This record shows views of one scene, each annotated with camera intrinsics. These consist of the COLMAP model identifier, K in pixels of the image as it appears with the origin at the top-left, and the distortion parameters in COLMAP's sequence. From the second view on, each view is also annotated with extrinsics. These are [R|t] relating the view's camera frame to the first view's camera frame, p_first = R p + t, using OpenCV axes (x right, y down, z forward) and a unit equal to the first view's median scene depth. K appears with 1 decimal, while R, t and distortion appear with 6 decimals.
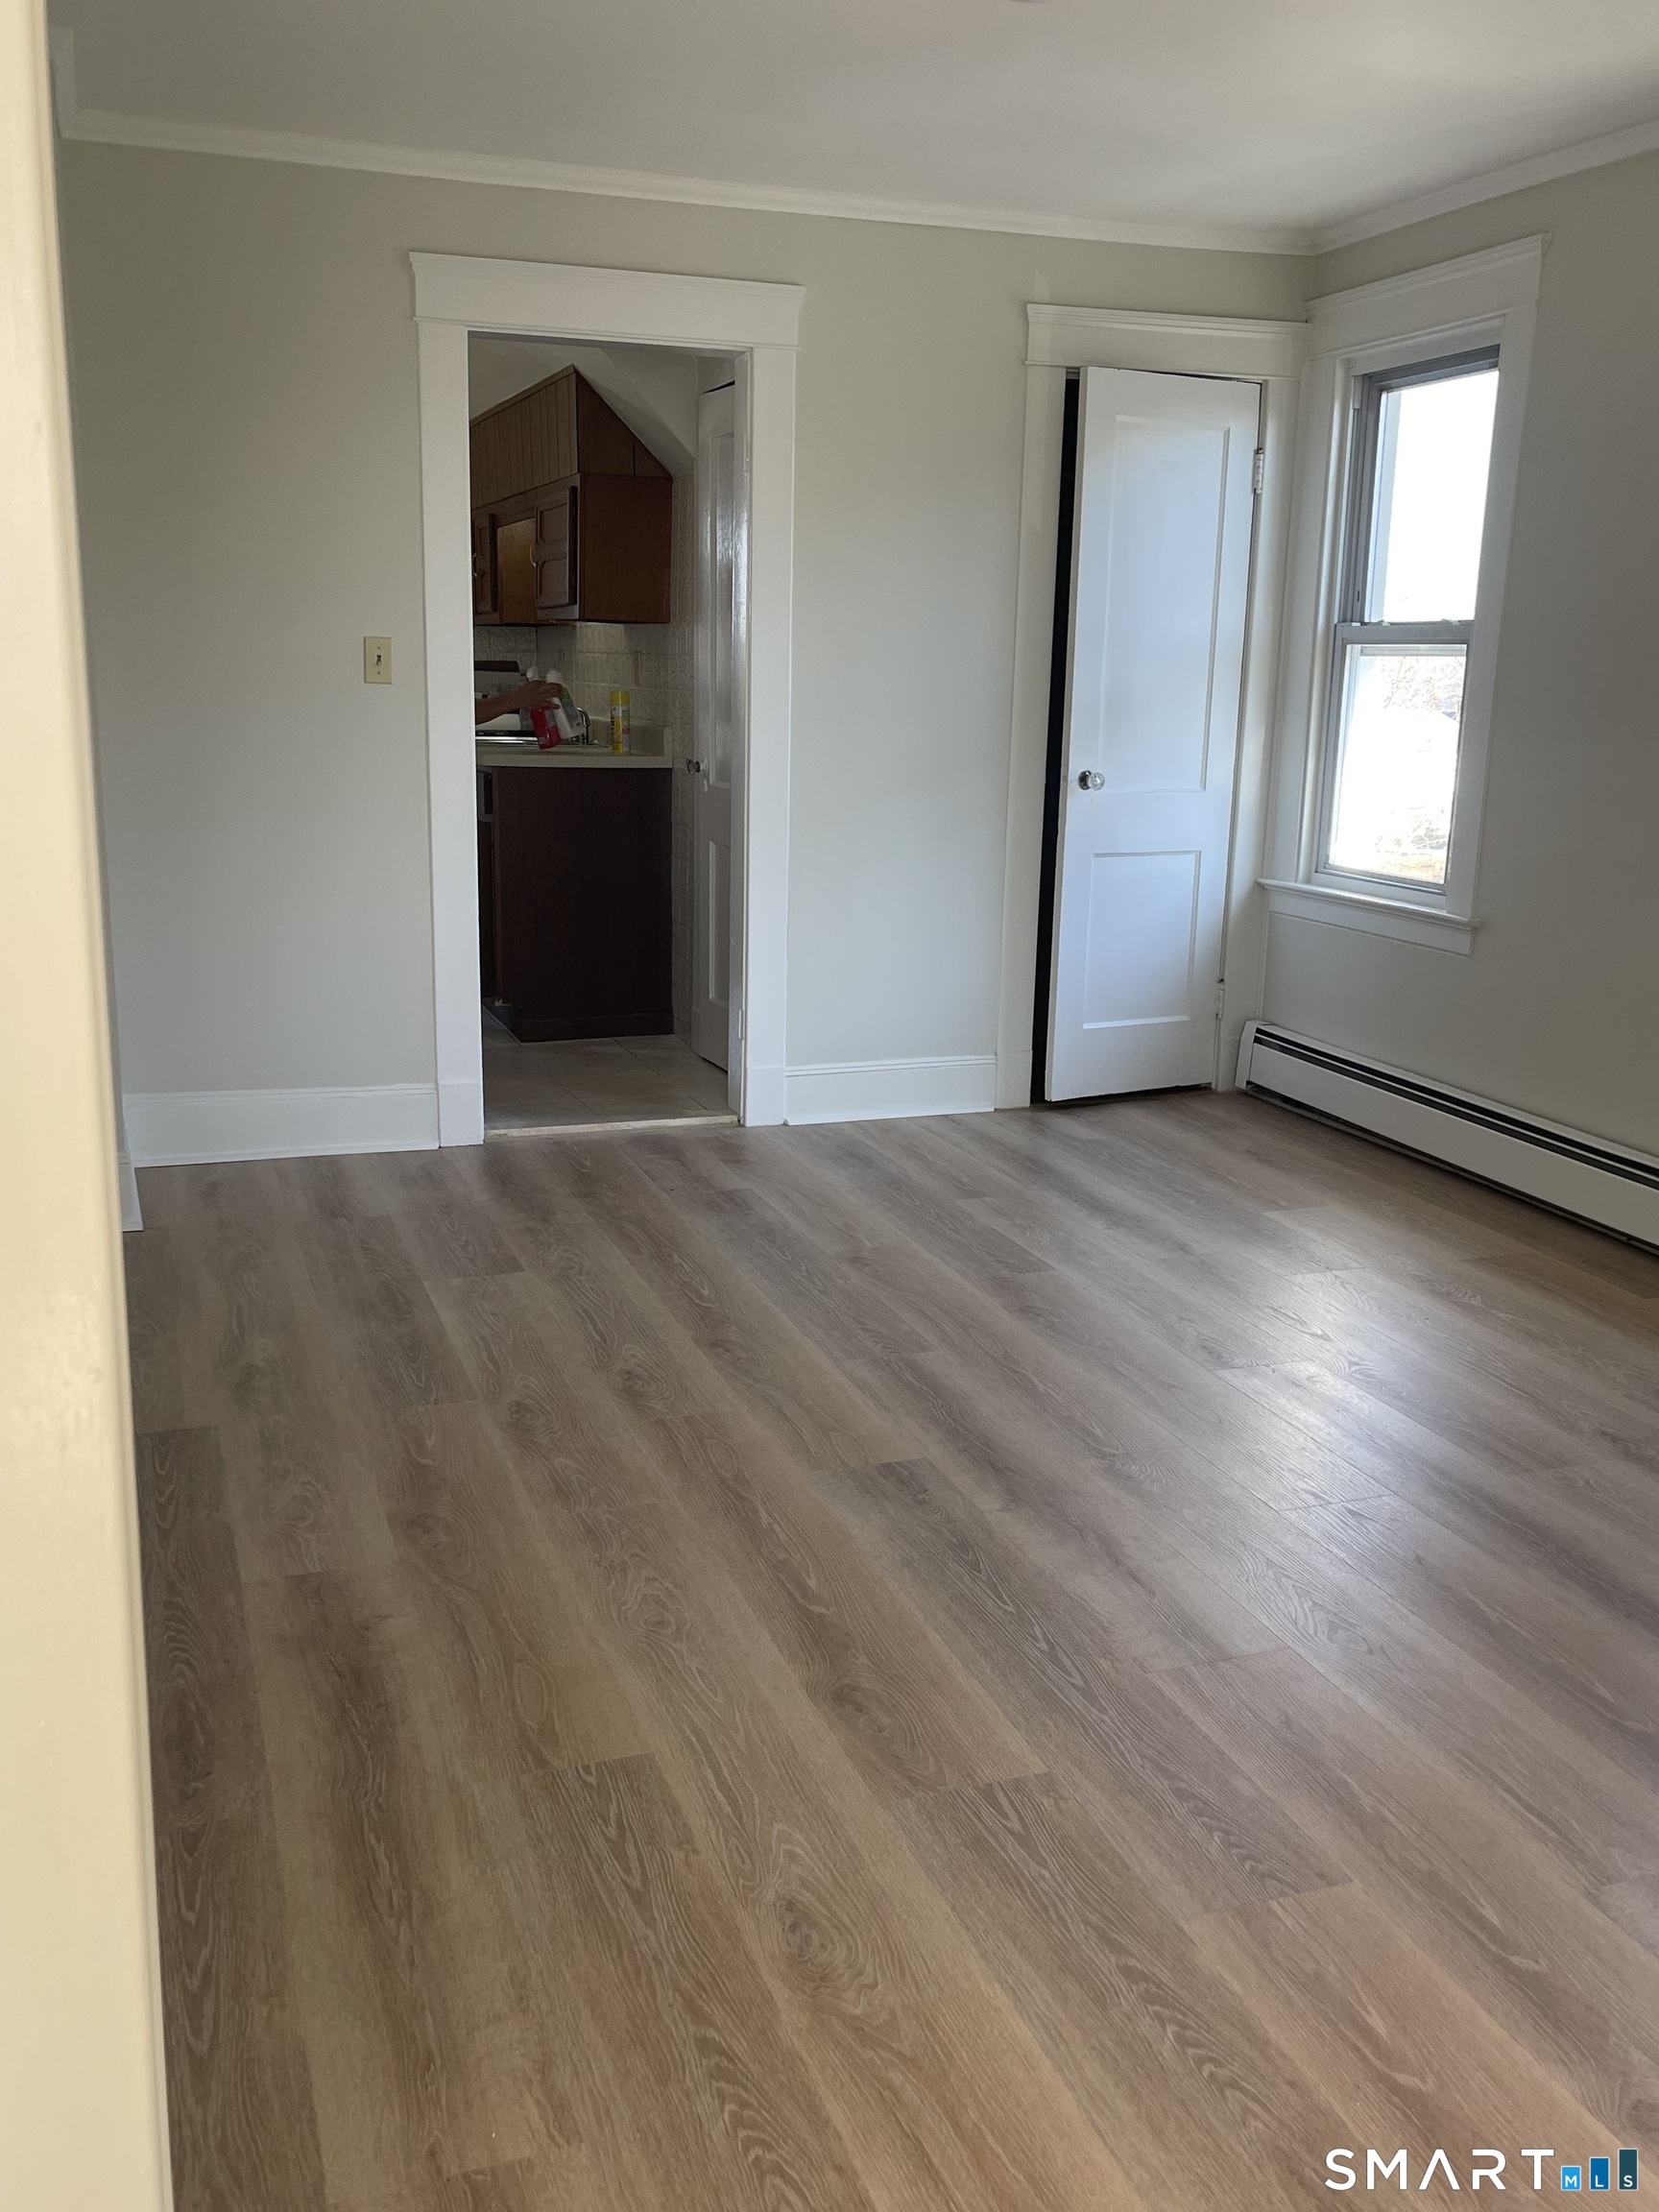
lens RADIAL K [[1944.9, 0, 818.5], [0, 1944.9, 1119.6], [0, 0, 1]] dist [0.072877, -0.065098]
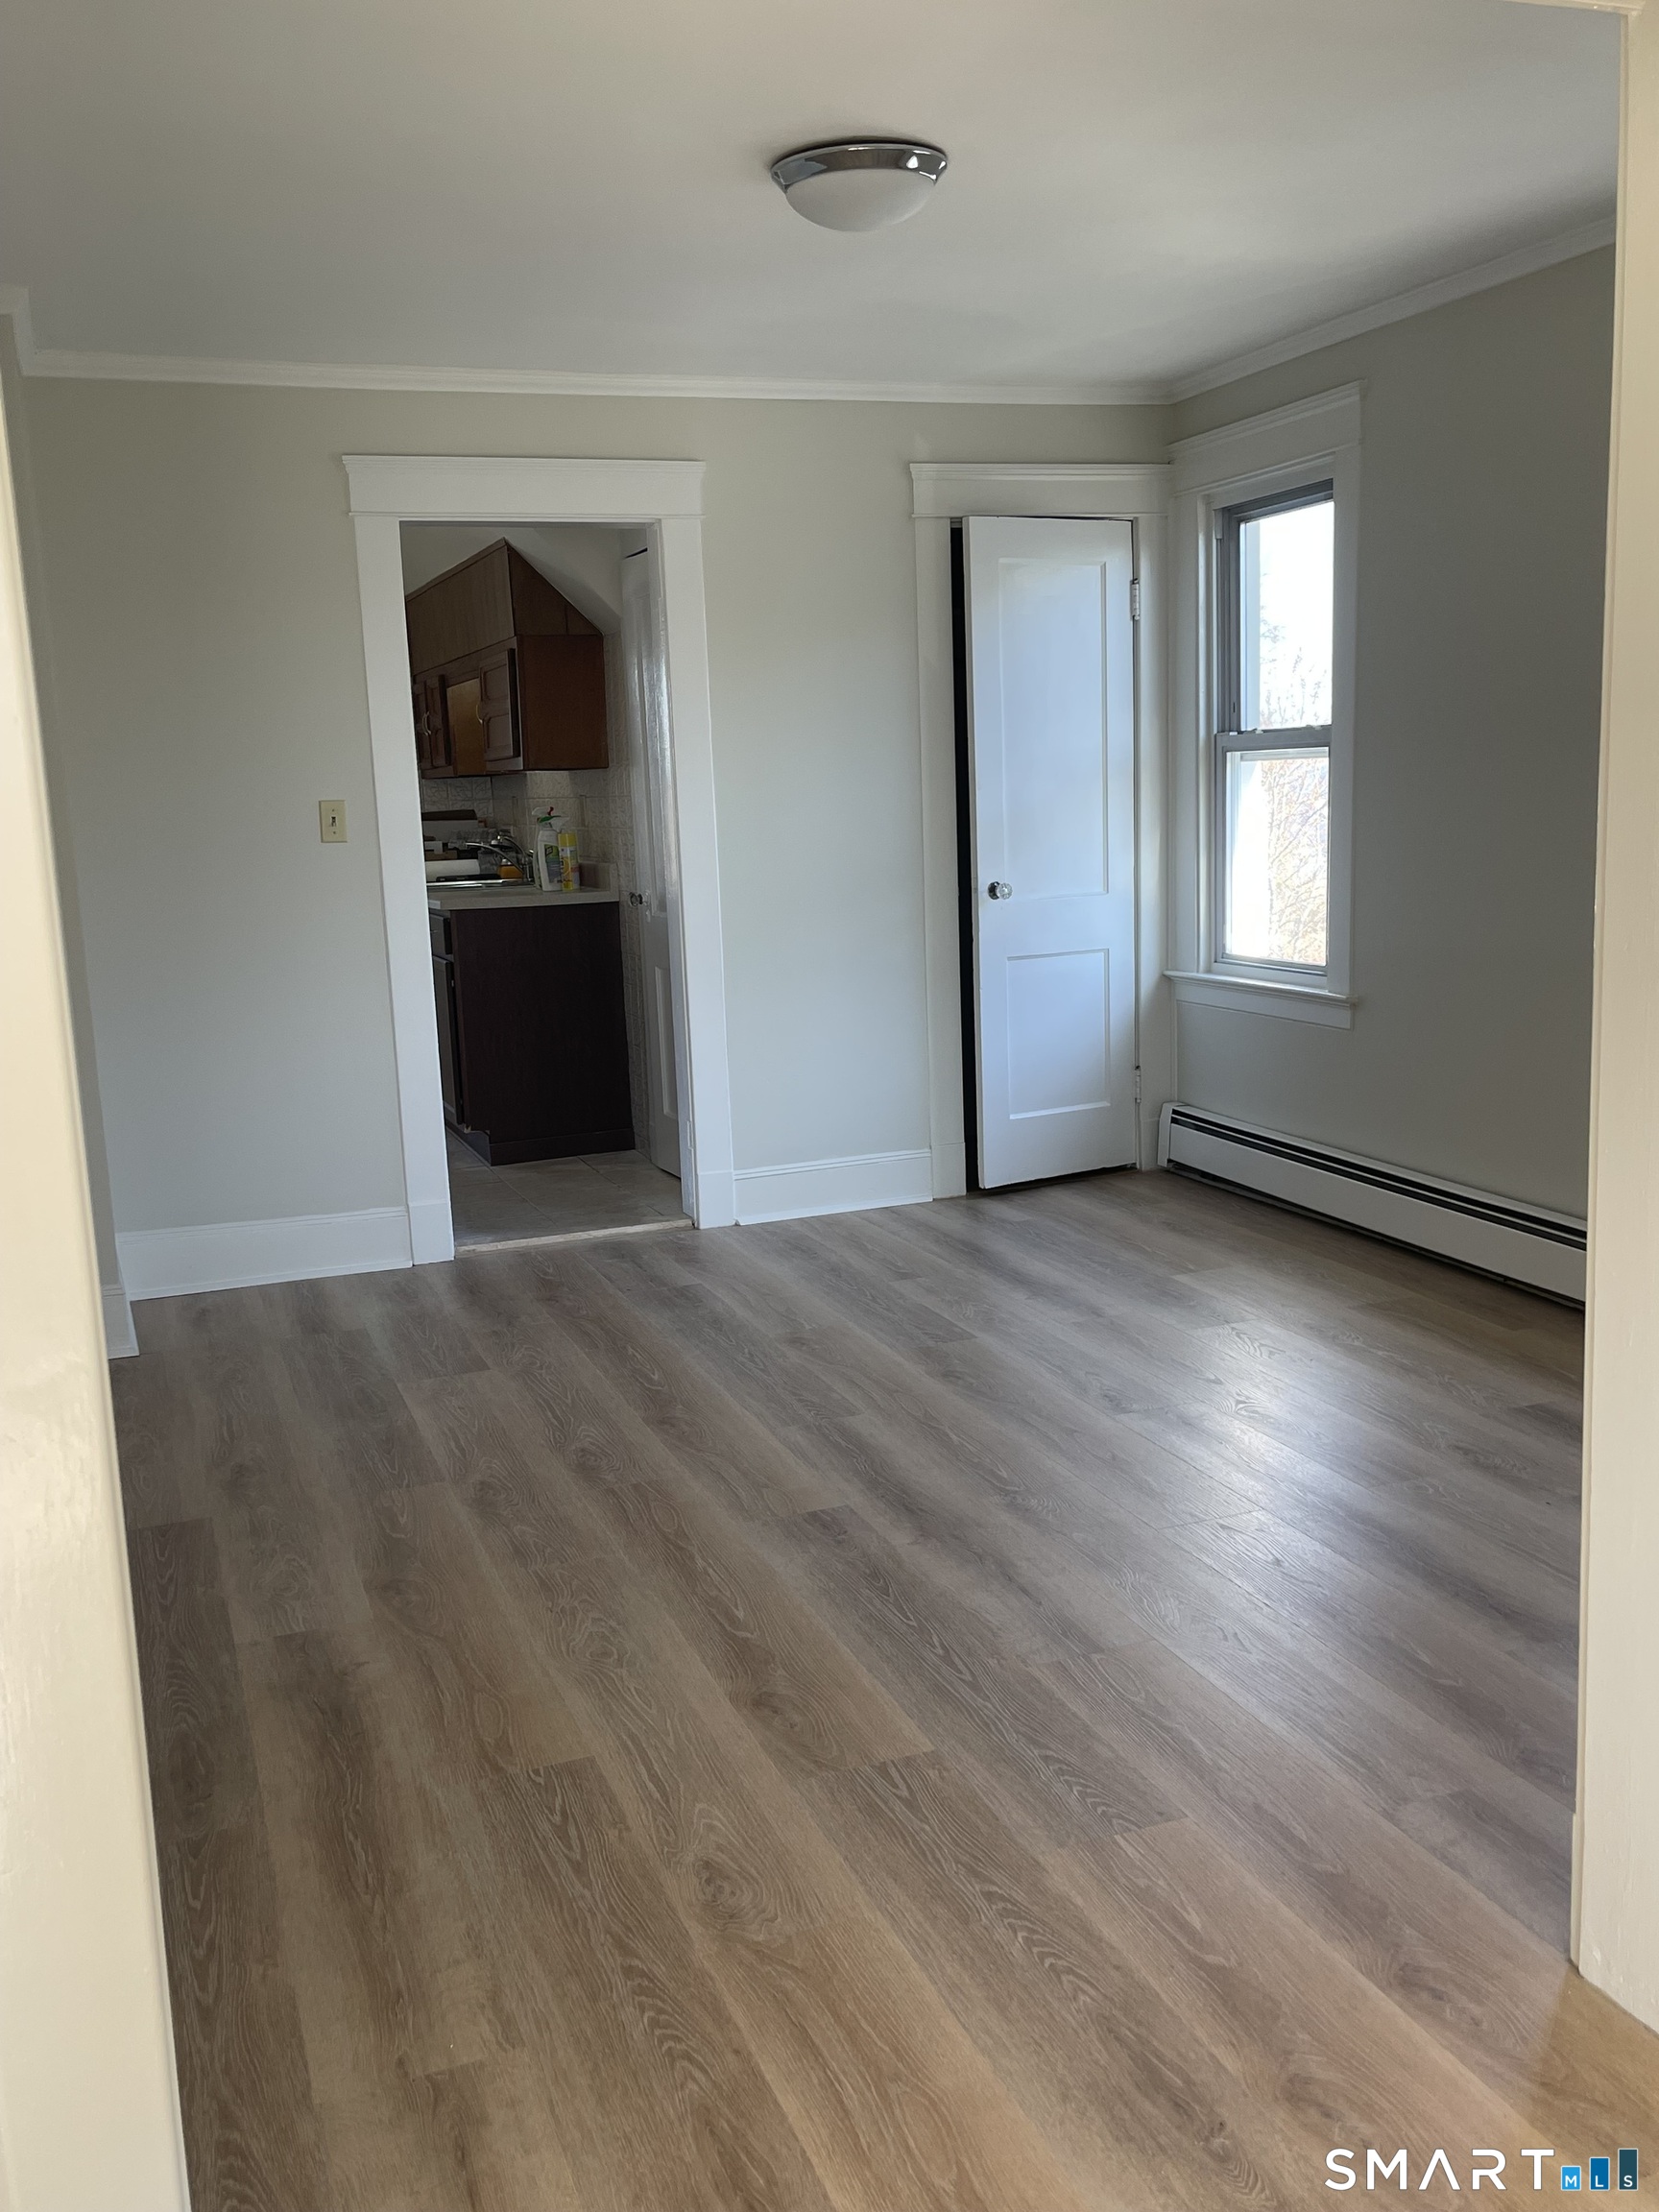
lens RADIAL K [[1944.9, 0, 818.1], [0, 1944.9, 1148.2], [0, 0, 1]] dist [0.072877, -0.065098]
pose [[0.998115, -0.061350, 0.001755, 0.047083], [0.061366, 0.997097, -0.045065, 0.018601], [0.001015, 0.045087, 0.998983, -0.118010]]
